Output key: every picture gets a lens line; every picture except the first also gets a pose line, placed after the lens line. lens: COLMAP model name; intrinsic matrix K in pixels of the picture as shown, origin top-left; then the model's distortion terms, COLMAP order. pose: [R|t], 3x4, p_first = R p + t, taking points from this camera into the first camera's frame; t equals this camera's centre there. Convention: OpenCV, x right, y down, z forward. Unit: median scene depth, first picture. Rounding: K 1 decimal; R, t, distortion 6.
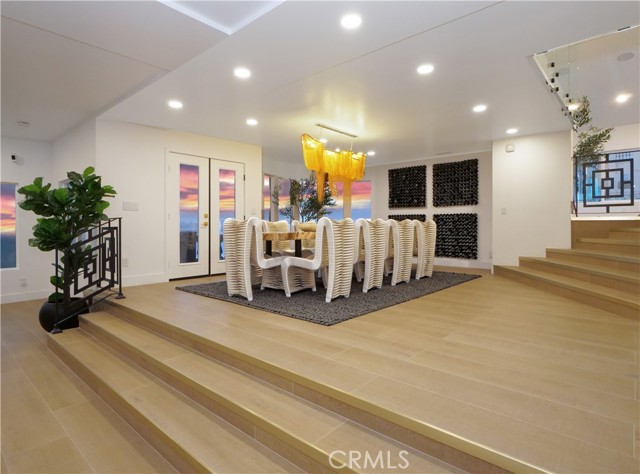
lens RADIAL K [[365.5, 0, 322.1], [0, 365.5, 231.9], [0, 0, 1]] dist [-0.009127, -0.001042]
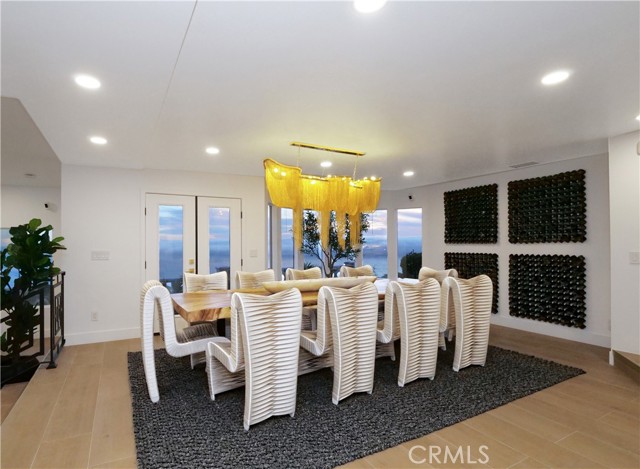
lens RADIAL K [[318.0, 0, 316.2], [0, 318.0, 237.5], [0, 0, 1]] dist [-0.018401, 0.001378]
pose [[0.928255, -0.003605, -0.371928, 0.194357], [-0.000160, 0.999949, -0.010092, -0.076001], [0.371945, 0.009428, 0.928207, 0.321678]]
